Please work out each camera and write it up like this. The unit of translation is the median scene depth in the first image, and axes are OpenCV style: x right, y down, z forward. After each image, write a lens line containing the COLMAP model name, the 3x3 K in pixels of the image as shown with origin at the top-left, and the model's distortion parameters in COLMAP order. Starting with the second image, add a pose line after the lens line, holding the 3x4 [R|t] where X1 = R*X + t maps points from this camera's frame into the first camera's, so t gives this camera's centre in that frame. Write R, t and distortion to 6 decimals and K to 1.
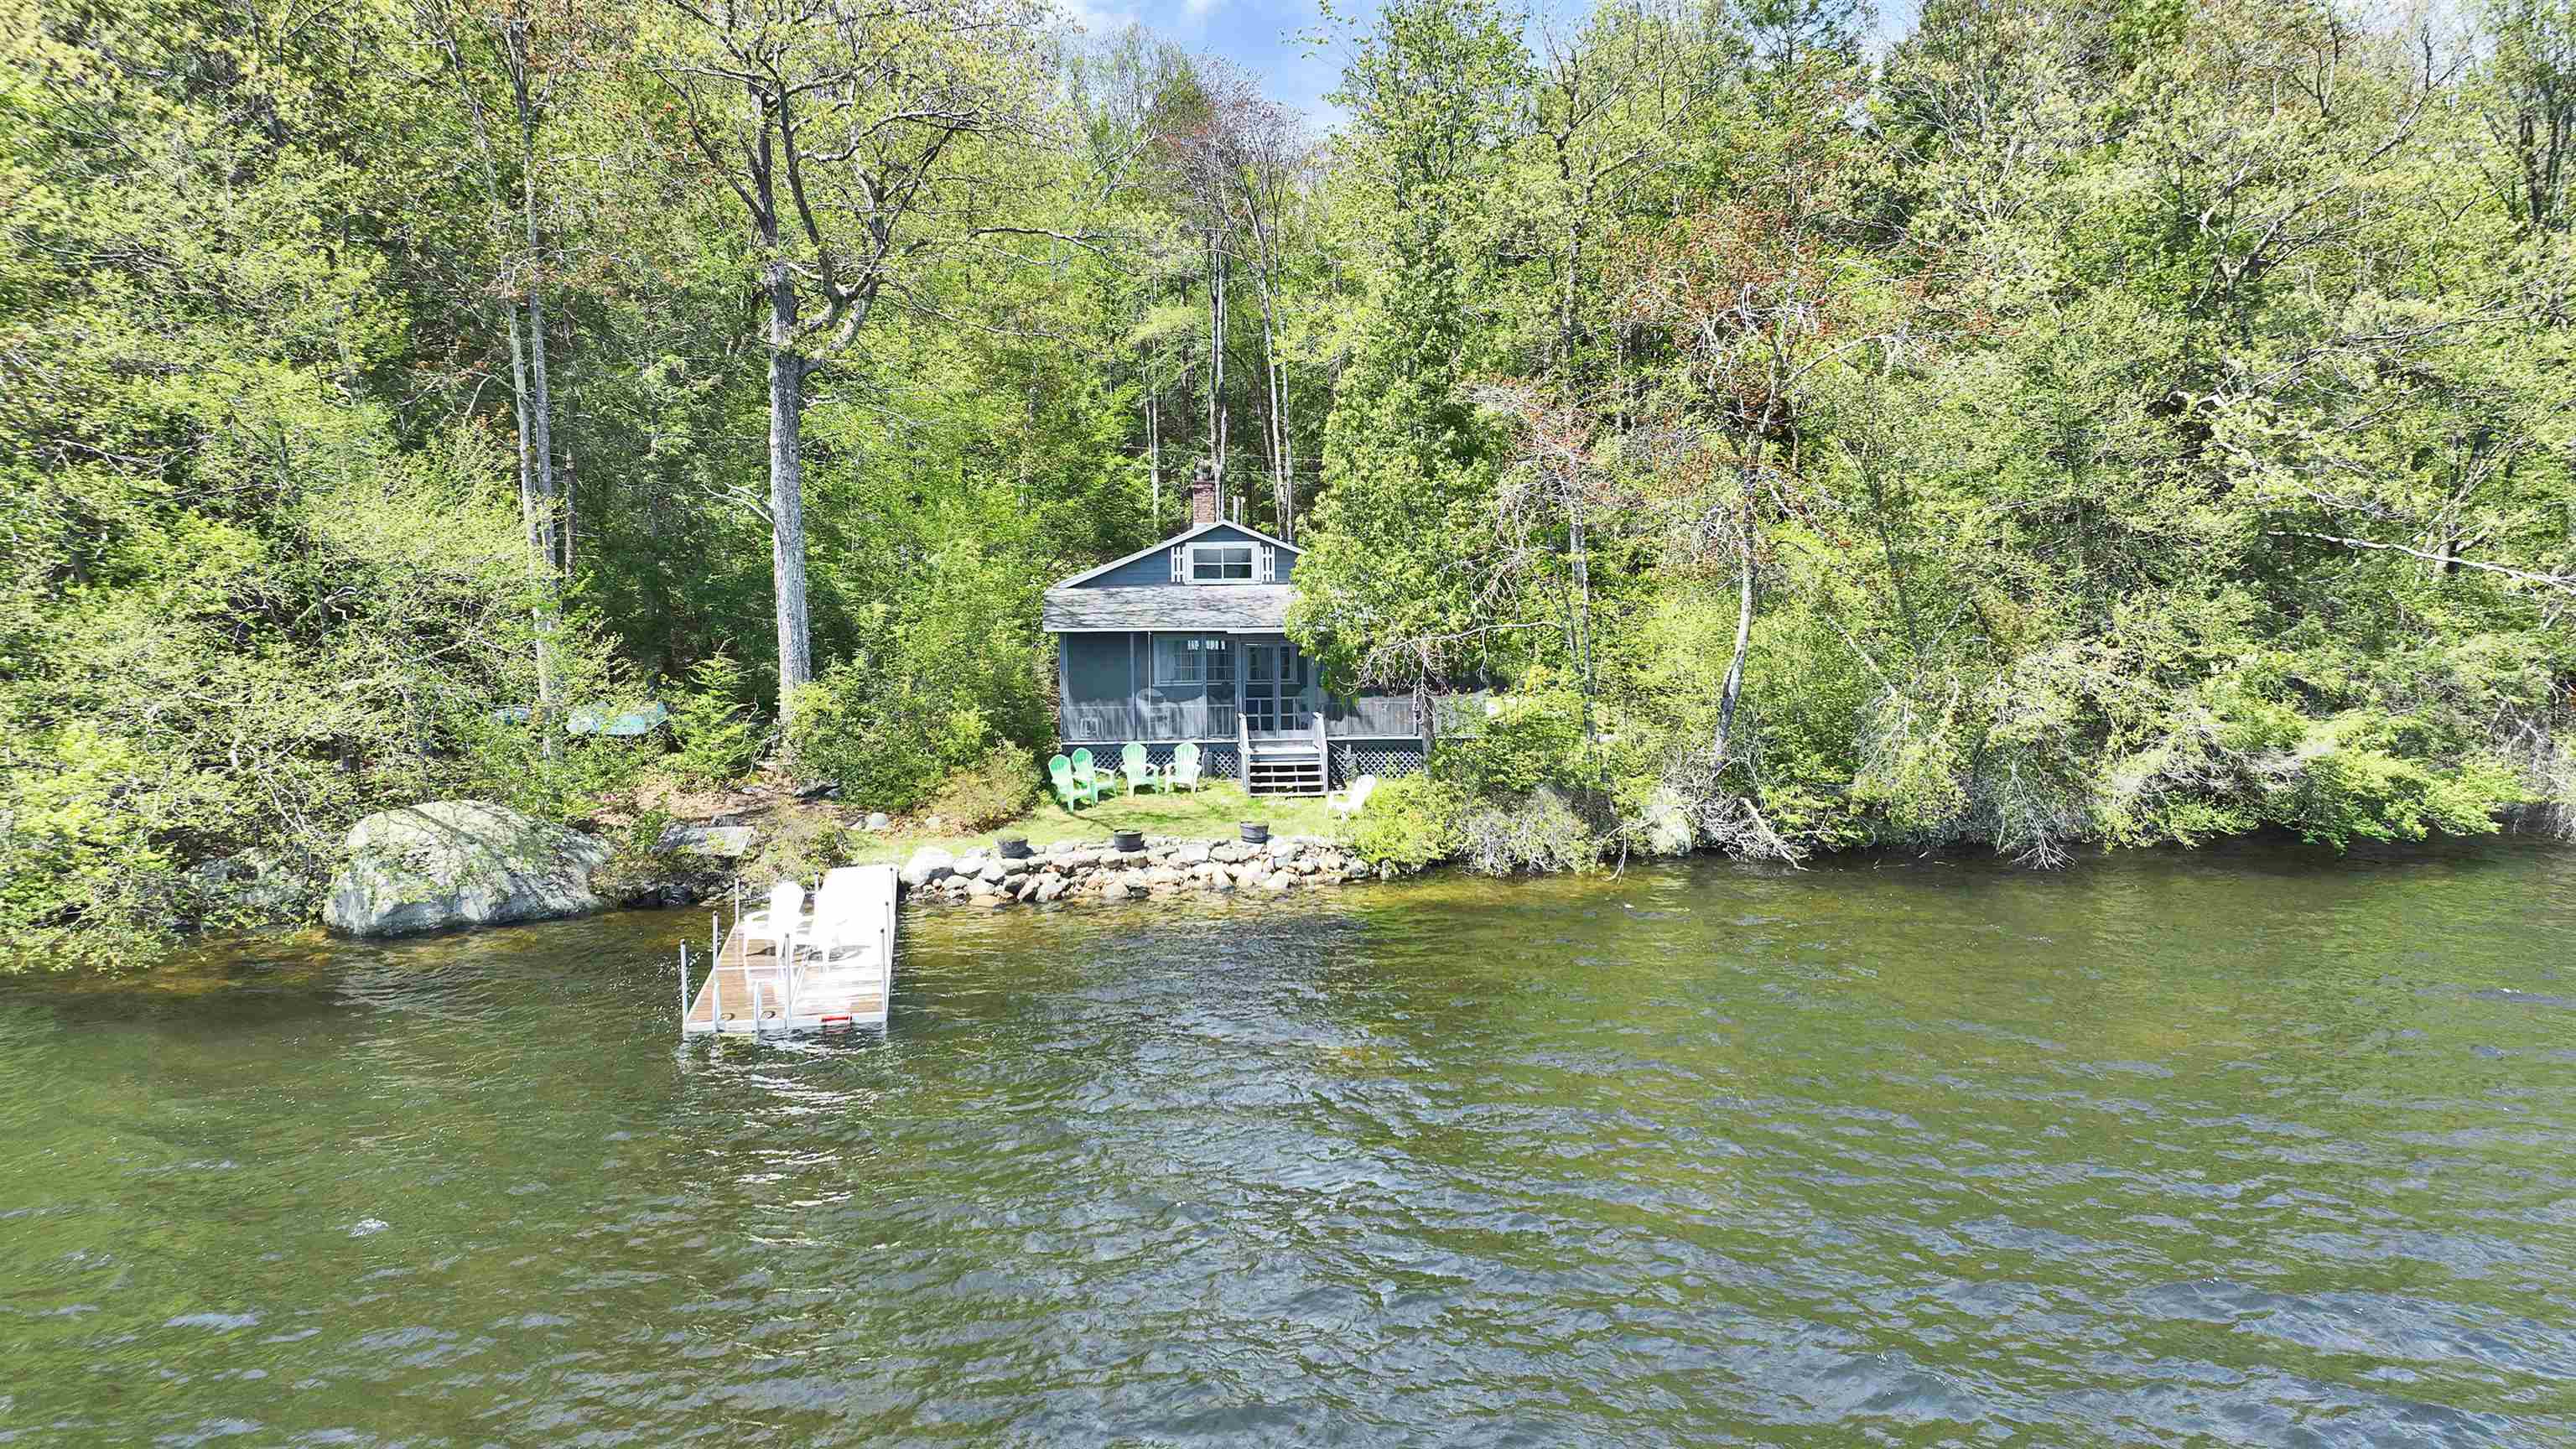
lens RADIAL K [[1807.0, 0, 1291.4], [0, 1807.0, 733.7], [0, 0, 1]] dist [0.012836, -0.003087]
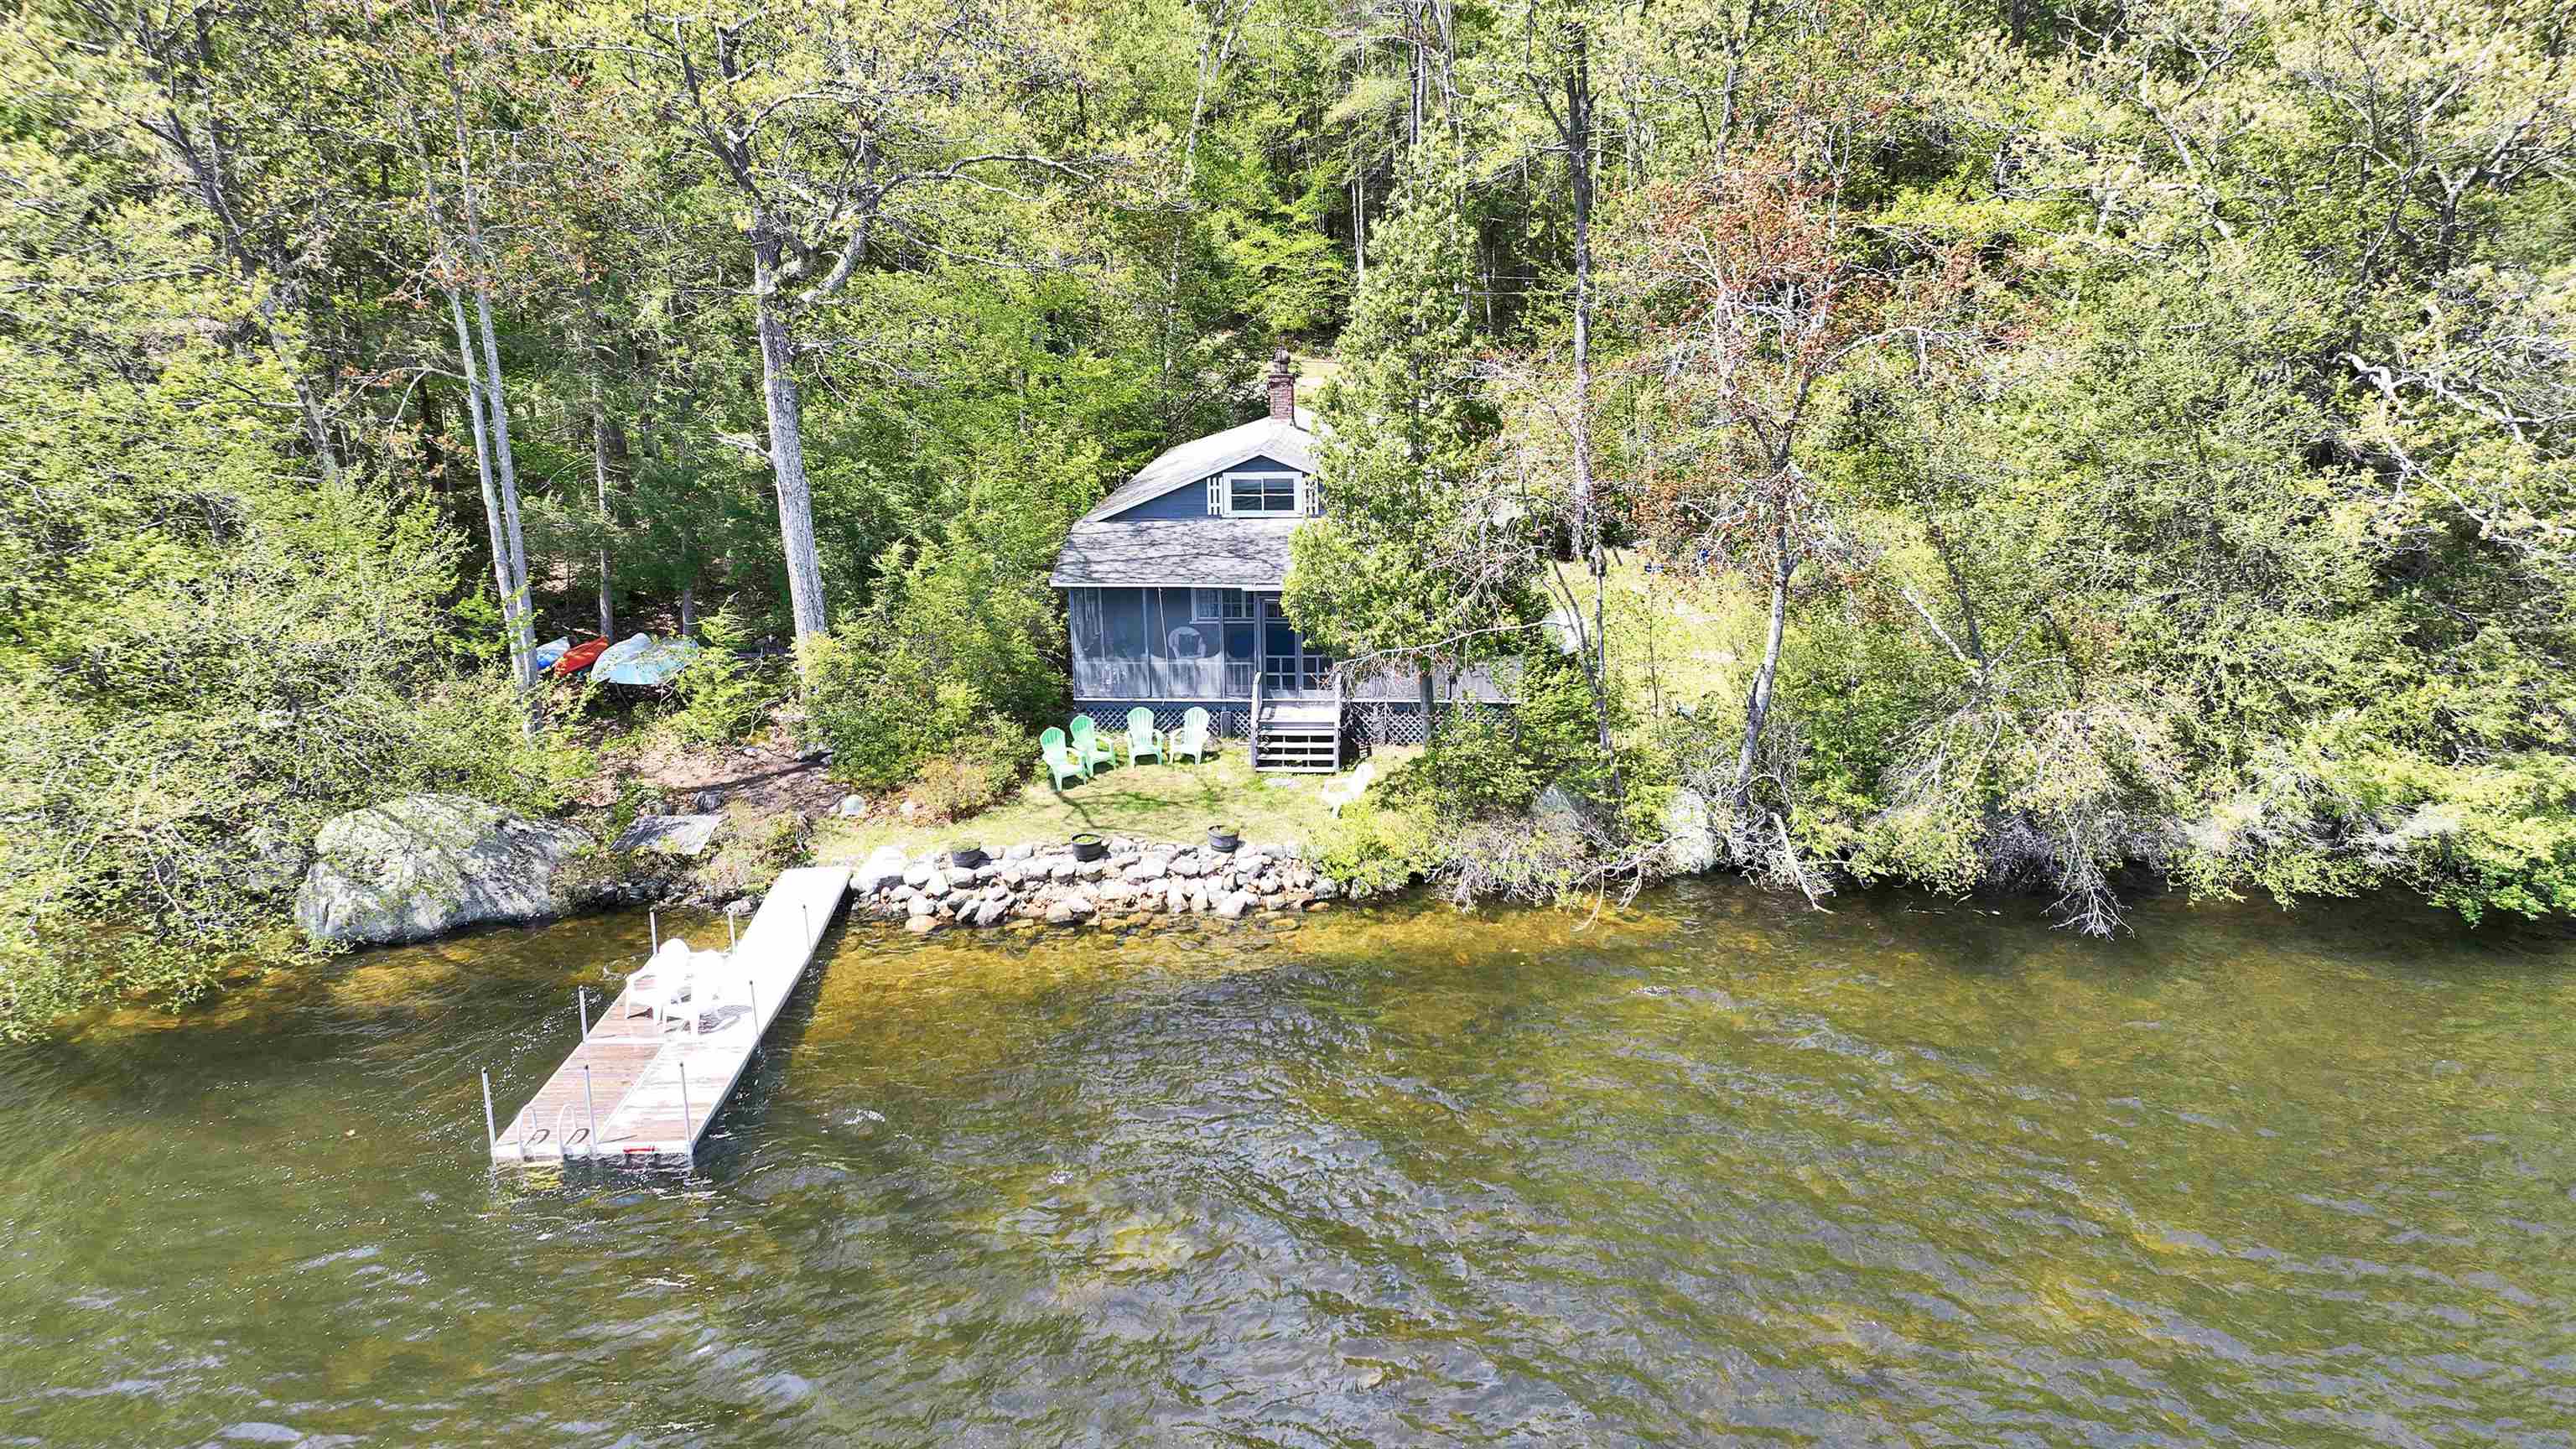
lens RADIAL K [[1807.0, 0, 1294.7], [0, 1807.0, 723.6], [0, 0, 1]] dist [0.012836, -0.003087]
pose [[0.985392, 0.037282, -0.166171, 0.164769], [-0.010786, 0.987446, 0.157586, -0.149226], [0.169960, -0.153492, 0.973424, 0.090743]]
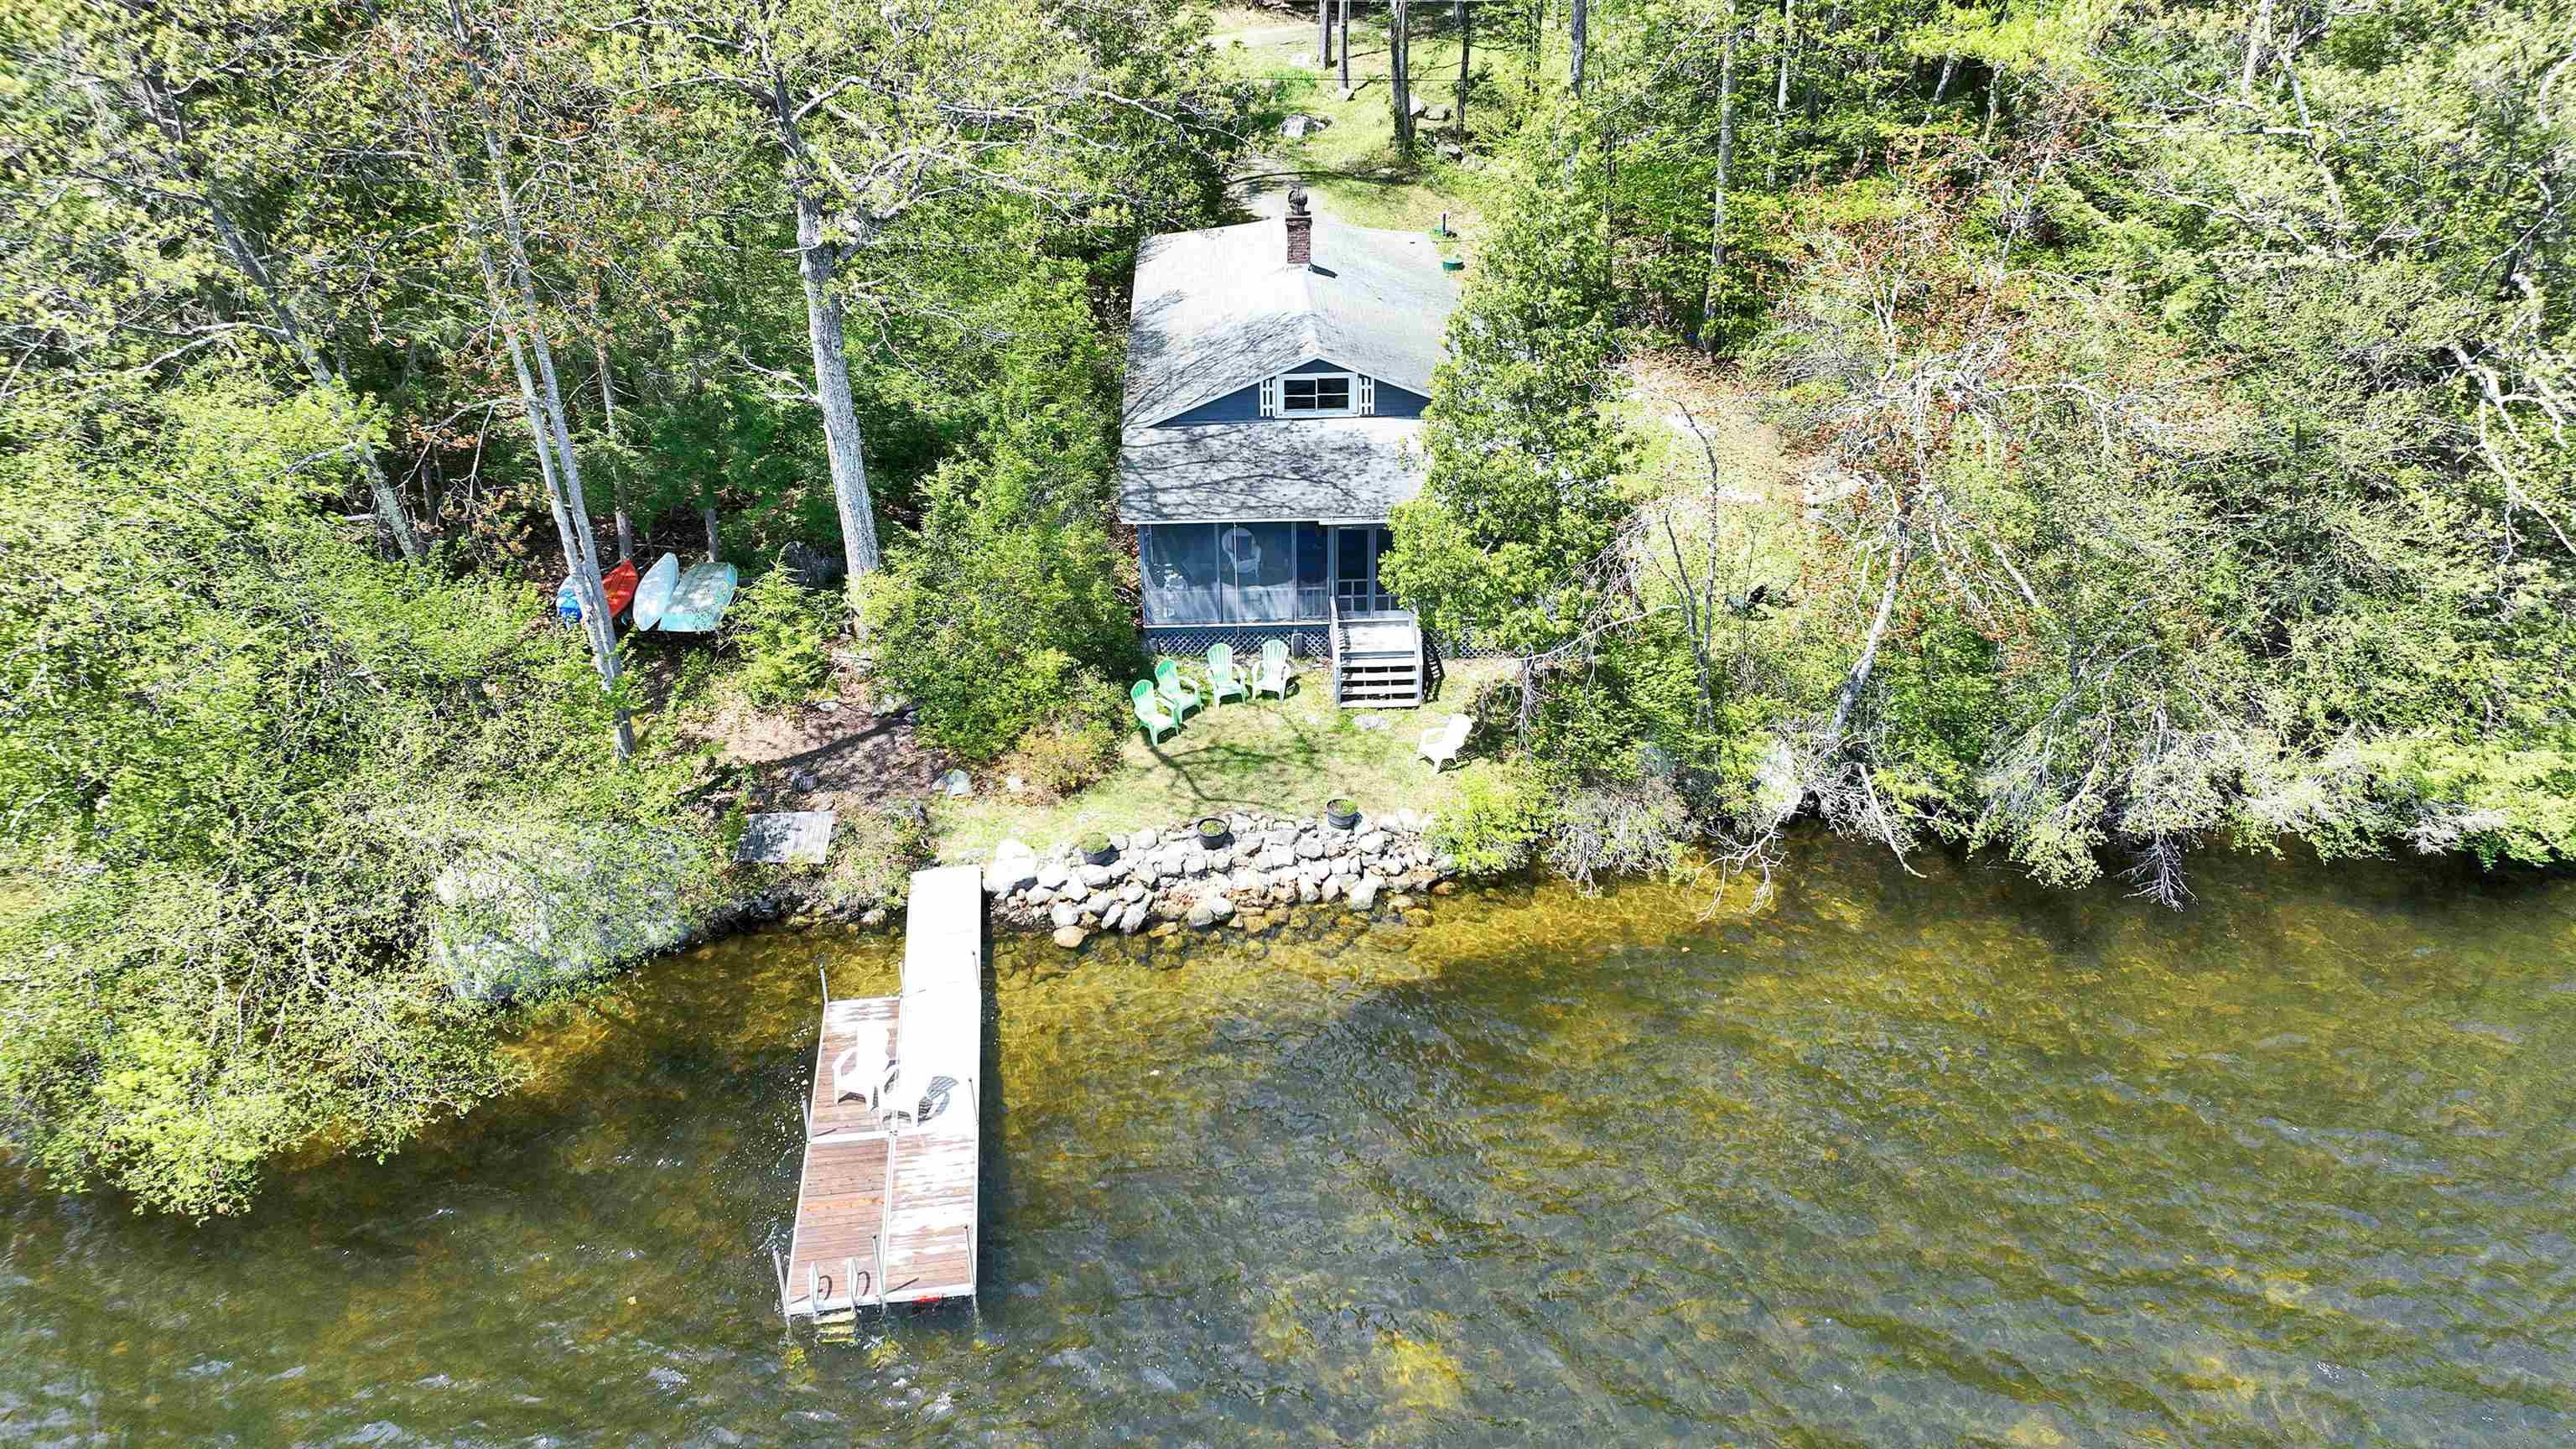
lens RADIAL K [[1807.0, 0, 1299.1], [0, 1807.0, 733.6], [0, 0, 1]] dist [0.012836, -0.003087]
pose [[0.998471, 0.027519, -0.047943, 0.001764], [-0.005835, 0.914903, 0.403632, -0.364232], [0.054971, -0.402736, 0.913664, 0.123698]]
